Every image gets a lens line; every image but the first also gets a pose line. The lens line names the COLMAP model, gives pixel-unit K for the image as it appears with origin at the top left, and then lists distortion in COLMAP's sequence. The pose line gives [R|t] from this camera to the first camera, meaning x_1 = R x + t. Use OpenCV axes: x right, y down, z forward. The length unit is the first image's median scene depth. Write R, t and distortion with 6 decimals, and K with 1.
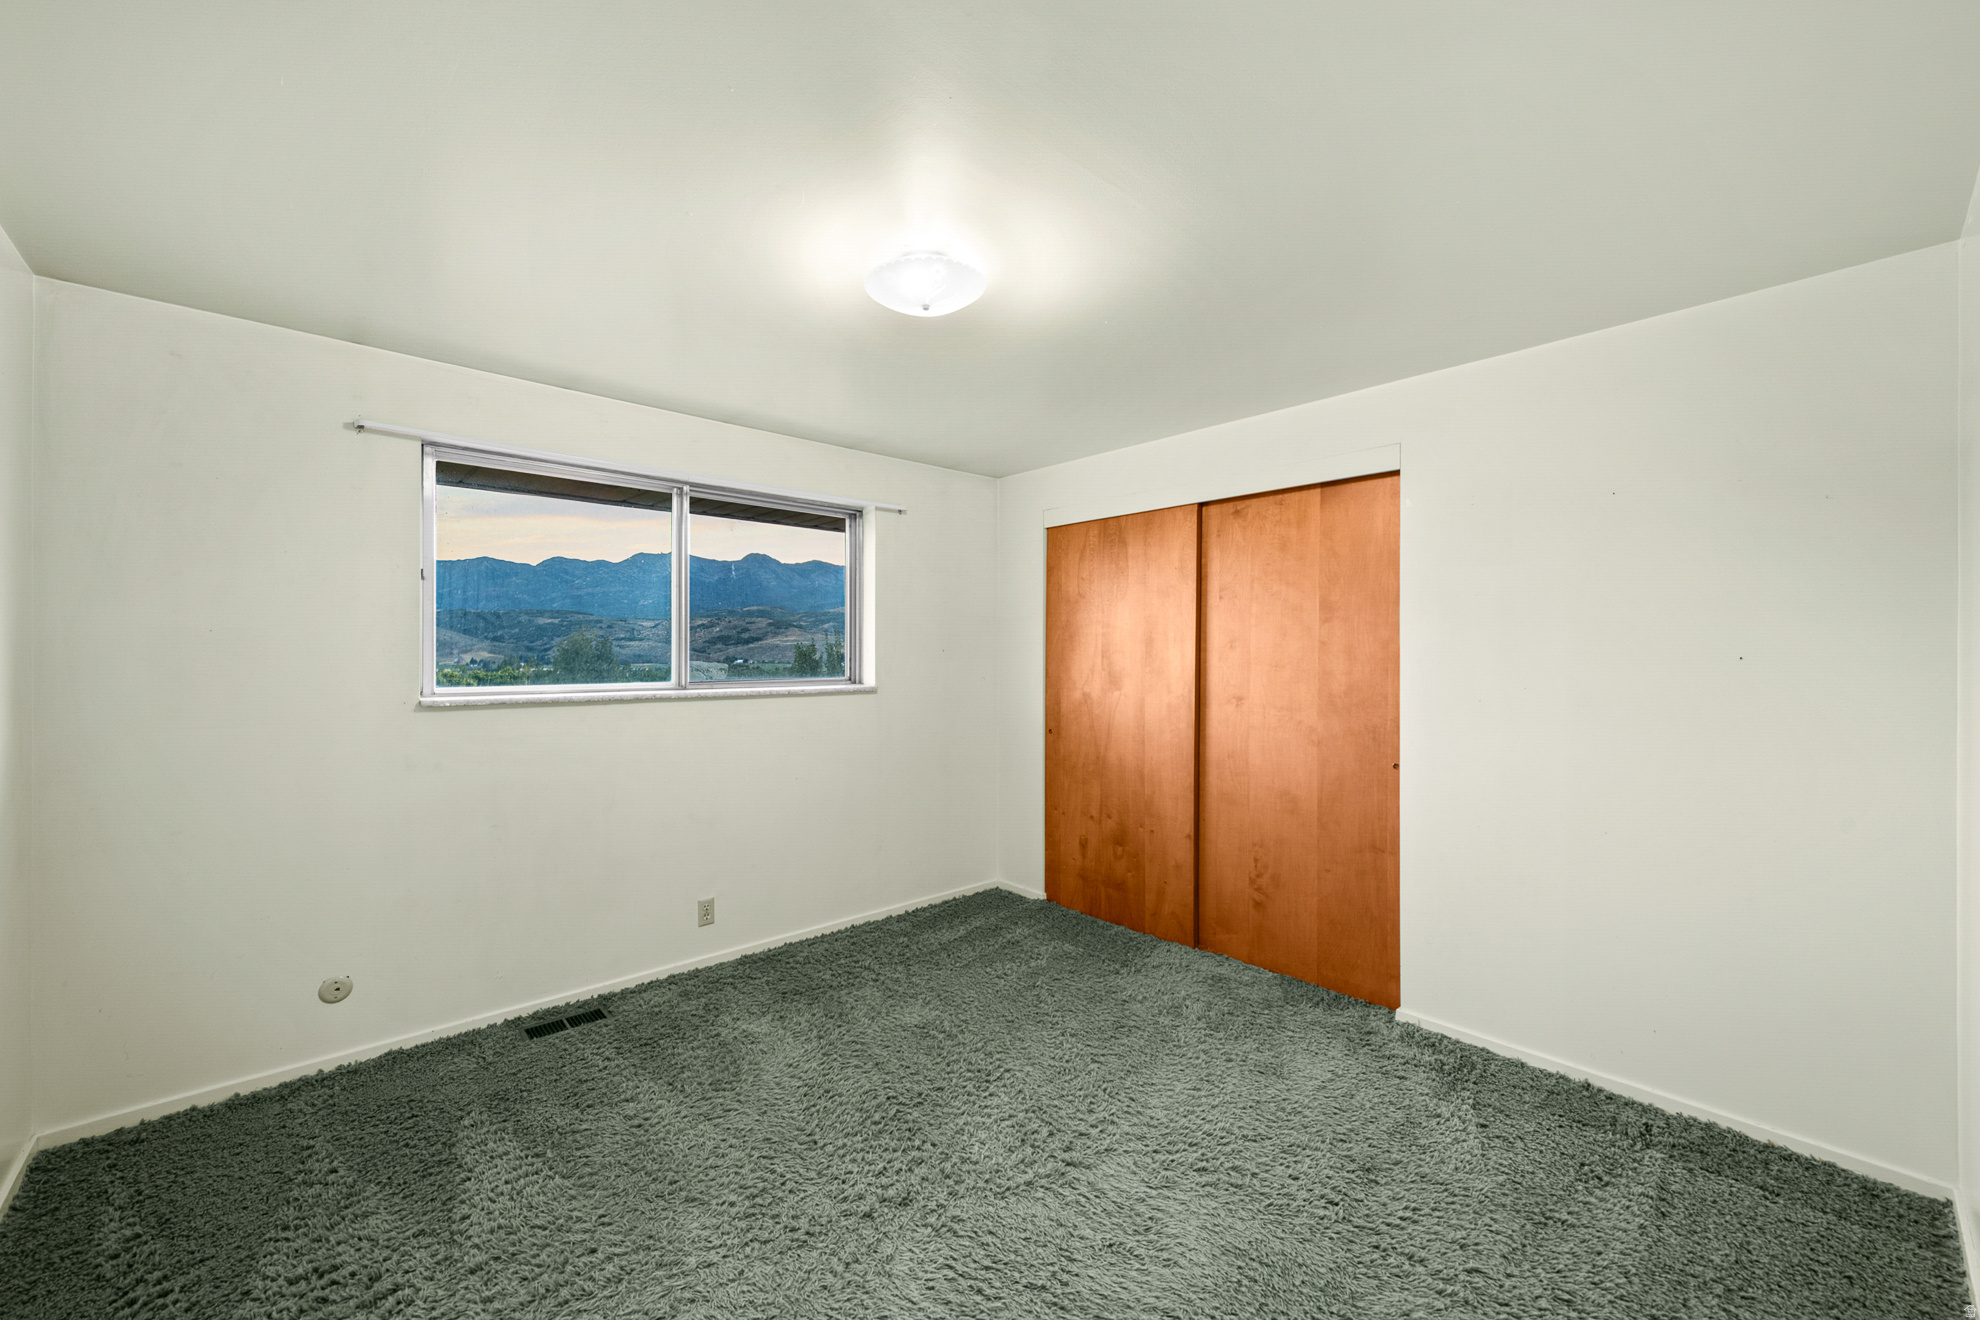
lens RADIAL K [[769.7, 0, 986.0], [0, 769.7, 653.7], [0, 0, 1]] dist [0.006240, -0.001821]
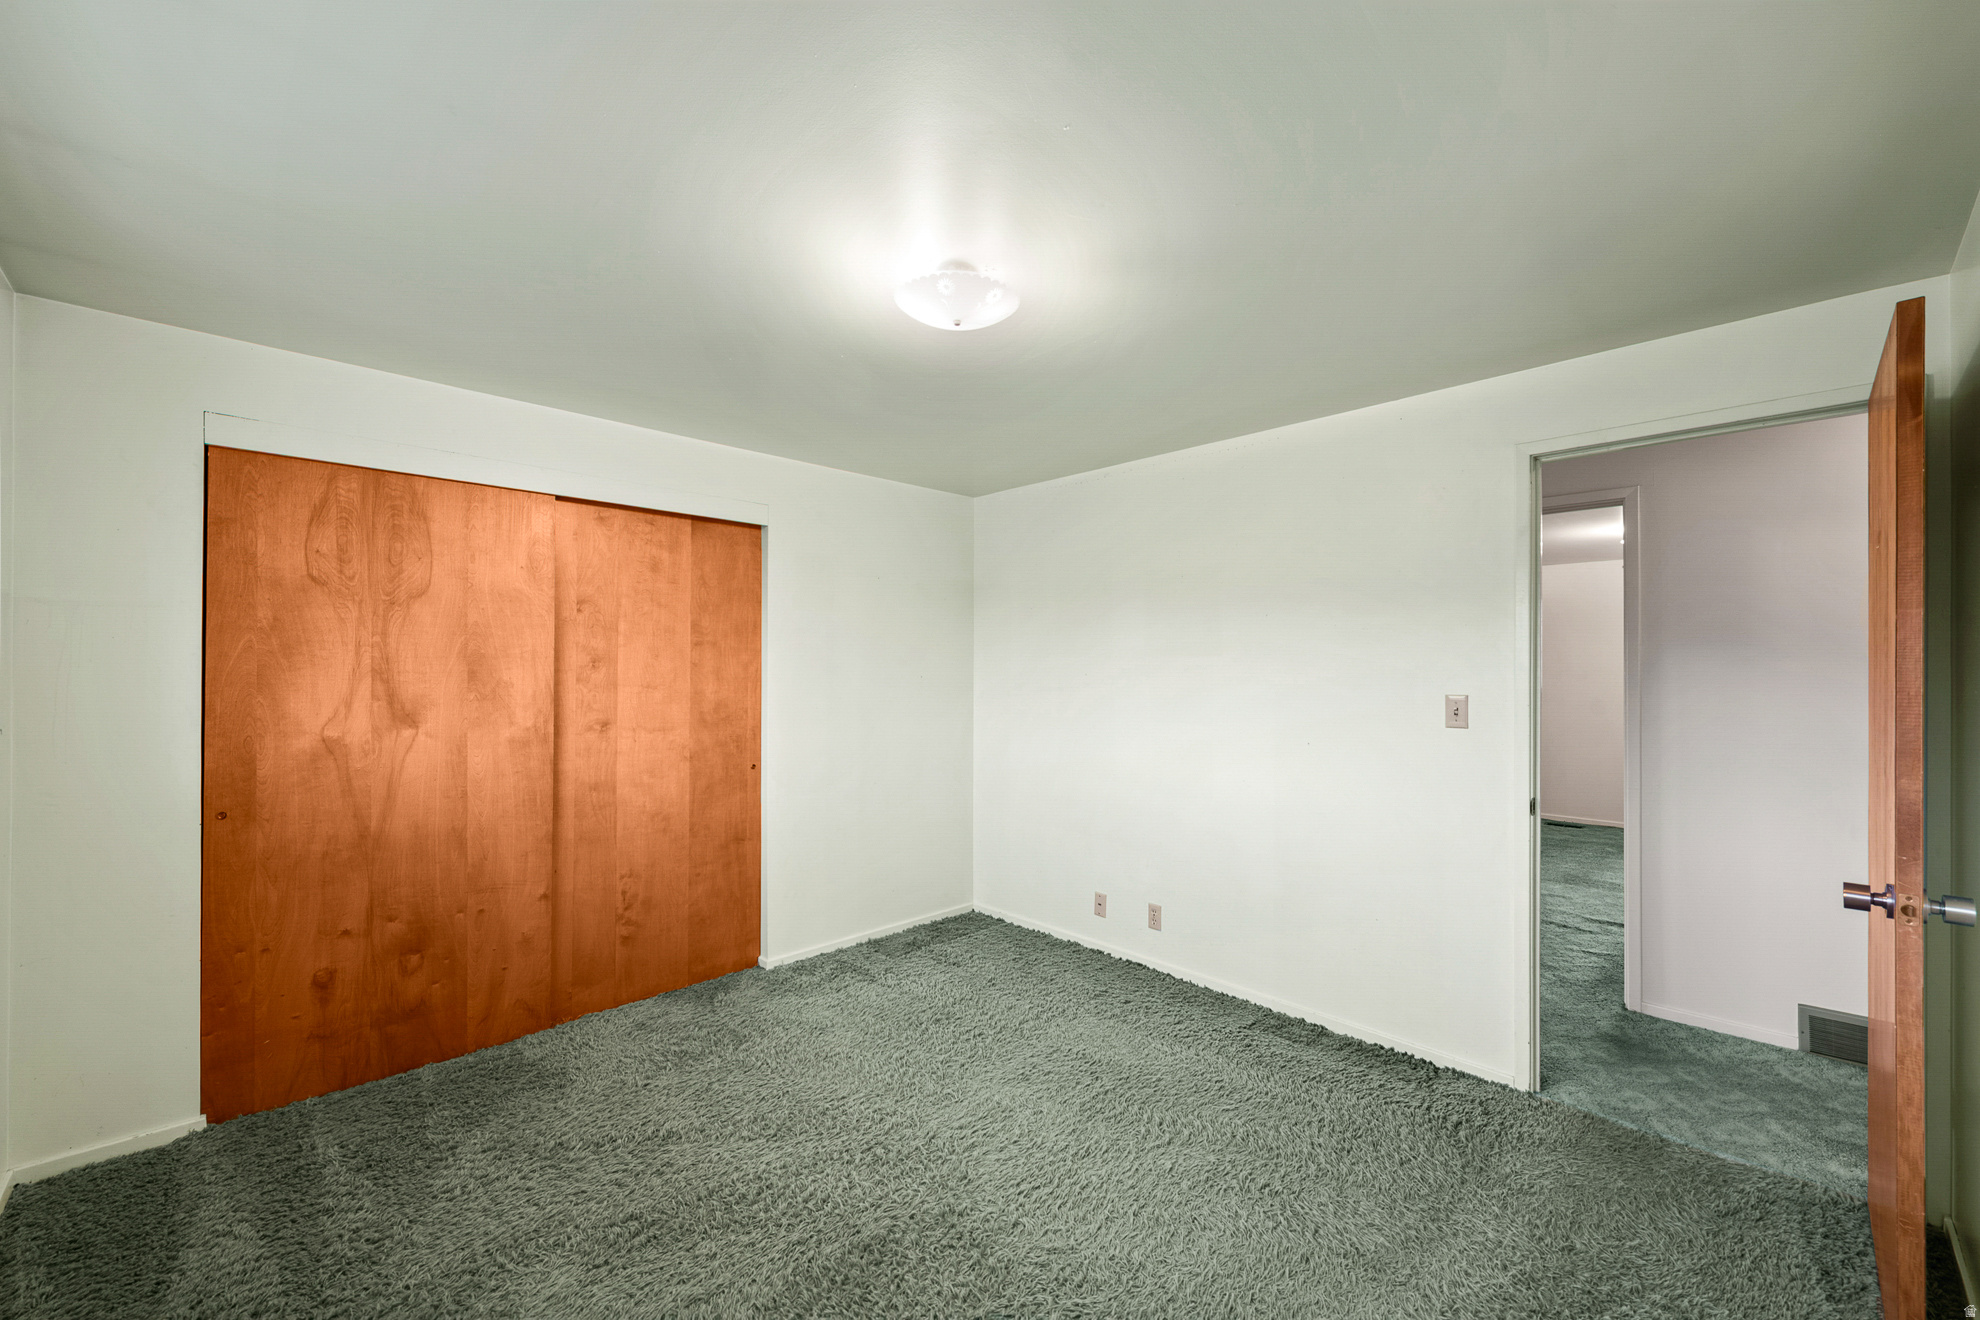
lens RADIAL K [[769.7, 0, 989.5], [0, 769.7, 675.1], [0, 0, 1]] dist [0.006240, -0.001821]
pose [[-0.030433, -0.003021, 0.999532, -0.591871], [-0.000821, 0.999995, 0.002998, -0.002514], [-0.999536, -0.000729, -0.030436, 0.564478]]
